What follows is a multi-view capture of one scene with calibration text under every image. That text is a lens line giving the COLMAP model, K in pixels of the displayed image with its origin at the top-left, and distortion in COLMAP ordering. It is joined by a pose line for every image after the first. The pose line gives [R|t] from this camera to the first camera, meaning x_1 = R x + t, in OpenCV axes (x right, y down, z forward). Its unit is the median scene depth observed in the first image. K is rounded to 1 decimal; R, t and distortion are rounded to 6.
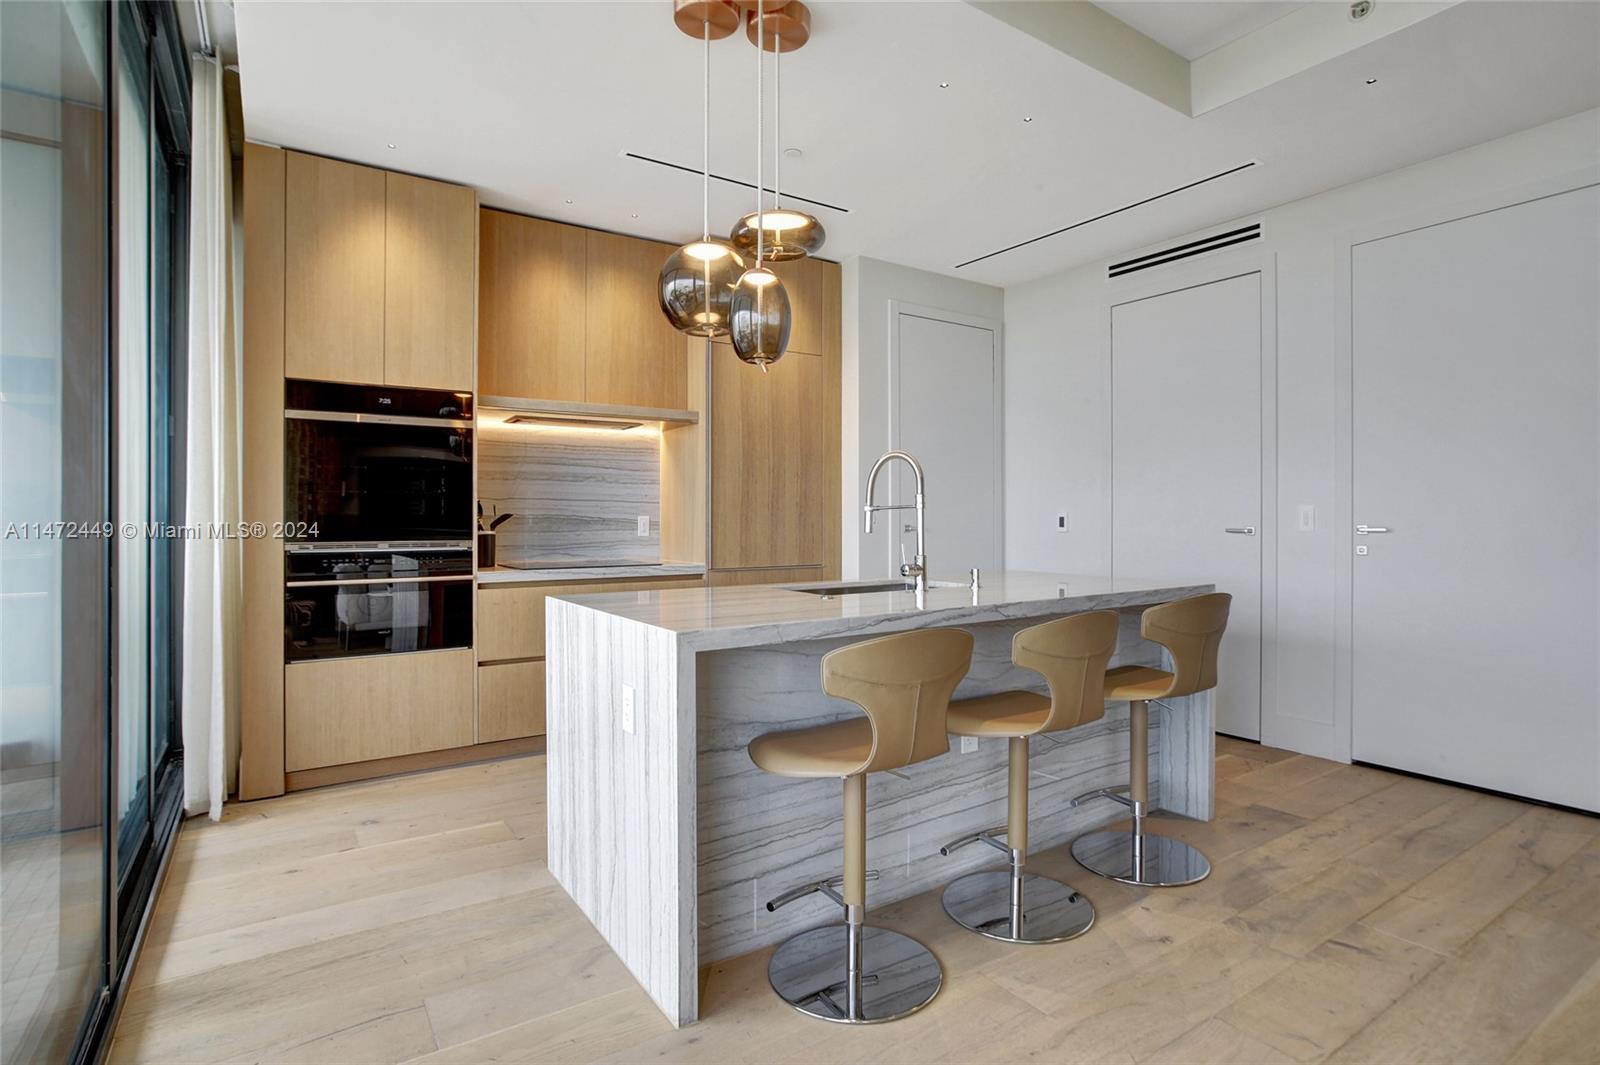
lens RADIAL K [[810.3, 0, 802.7], [0, 810.3, 528.0], [0, 0, 1]] dist [-0.039568, 0.000129]
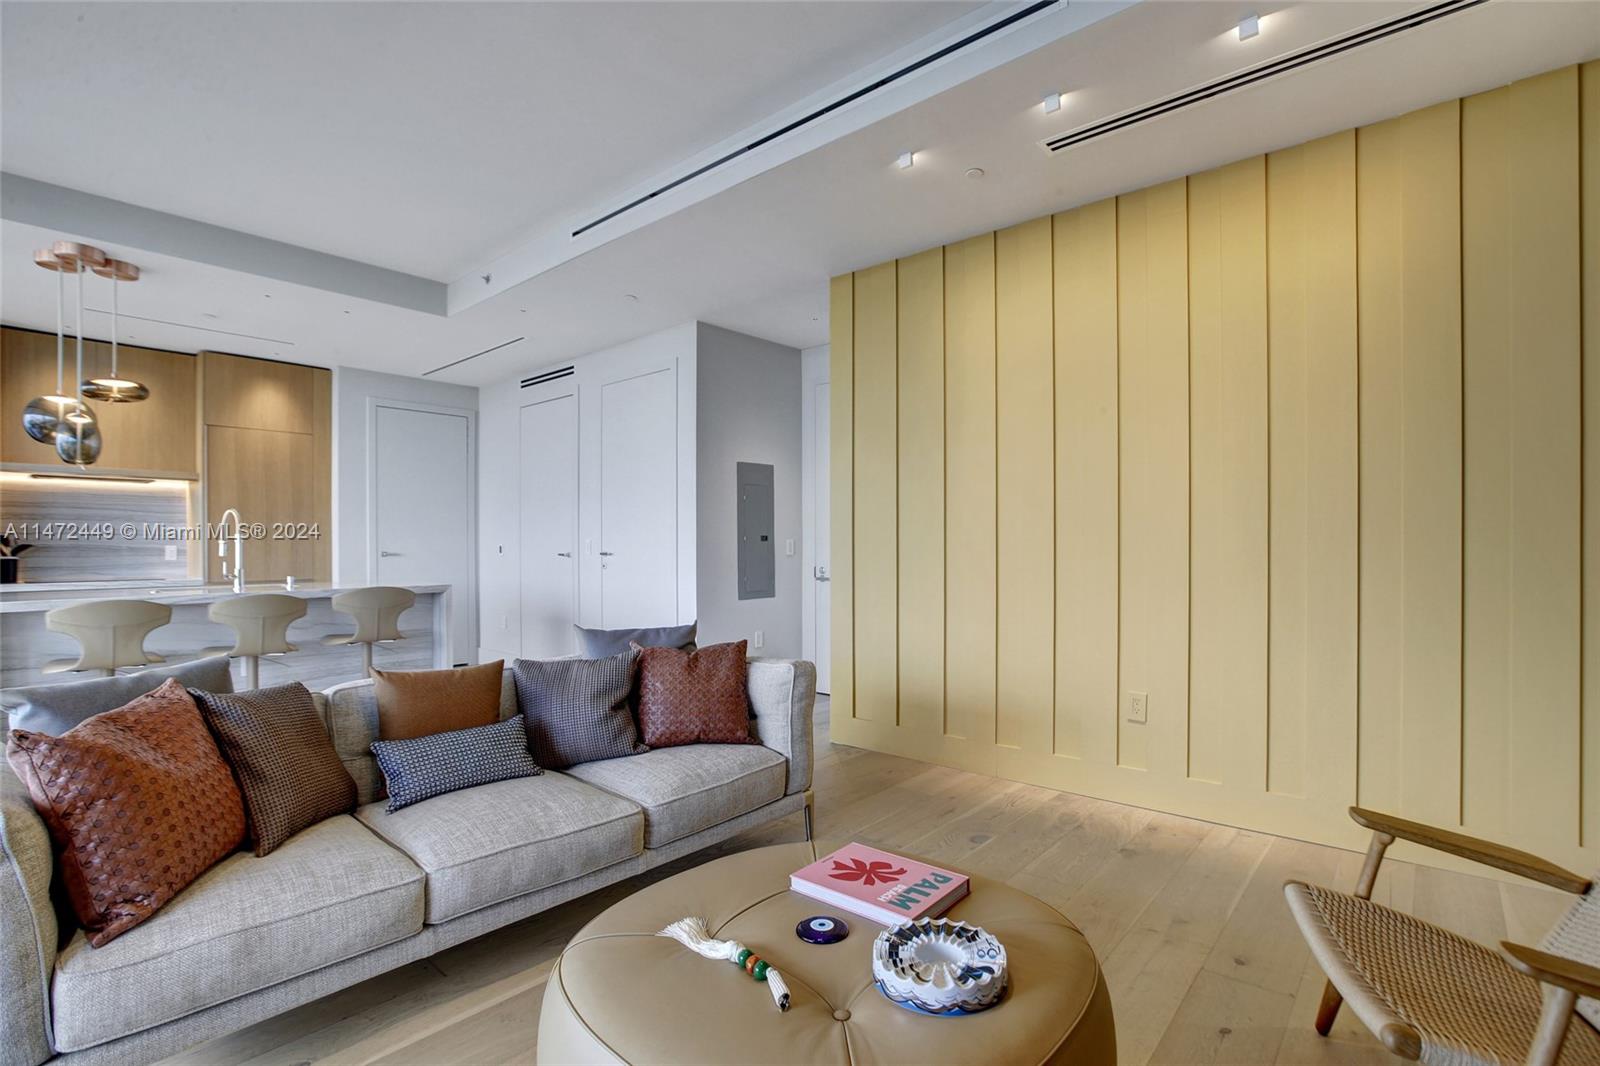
lens RADIAL K [[757.4, 0, 805.8], [0, 757.4, 548.6], [0, 0, 1]] dist [-0.040083, 0.015936]
pose [[0.967091, -0.001716, 0.254426, 0.589287], [0.003724, 0.999966, -0.007412, 0.004147], [-0.254405, 0.008116, 0.967064, -0.559353]]
